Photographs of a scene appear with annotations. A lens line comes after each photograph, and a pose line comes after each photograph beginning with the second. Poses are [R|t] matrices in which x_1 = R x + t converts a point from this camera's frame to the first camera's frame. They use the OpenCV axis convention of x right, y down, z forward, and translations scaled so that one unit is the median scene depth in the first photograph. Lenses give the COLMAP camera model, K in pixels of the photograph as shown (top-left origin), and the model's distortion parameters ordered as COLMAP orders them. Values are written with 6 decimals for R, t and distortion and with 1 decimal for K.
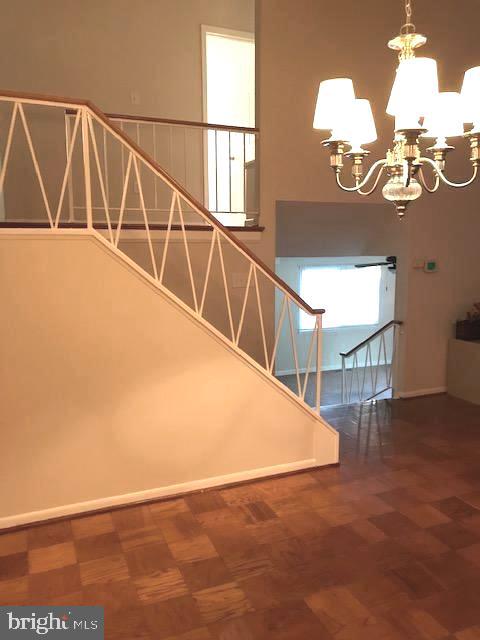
lens RADIAL K [[523.6, 0, 239.8], [0, 523.6, 322.1], [0, 0, 1]] dist [0.018294, -0.015288]
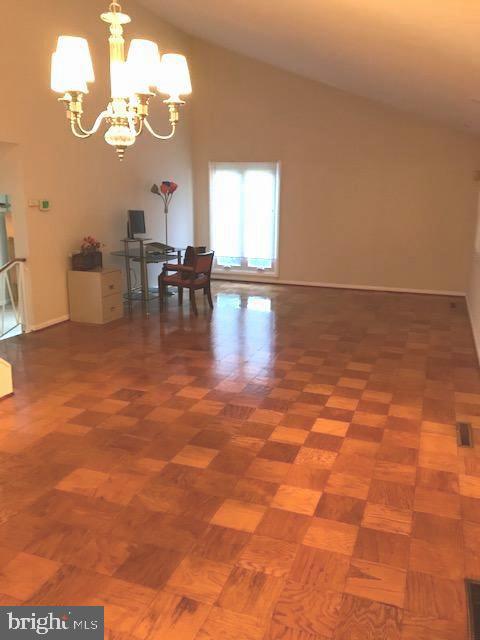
lens RADIAL K [[523.6, 0, 242.2], [0, 523.6, 320.3], [0, 0, 1]] dist [0.018294, -0.015288]
pose [[0.687144, -0.158103, 0.709110, -0.282846], [0.085986, 0.986872, 0.136710, 0.026395], [-0.721415, -0.032966, 0.691718, -0.077491]]
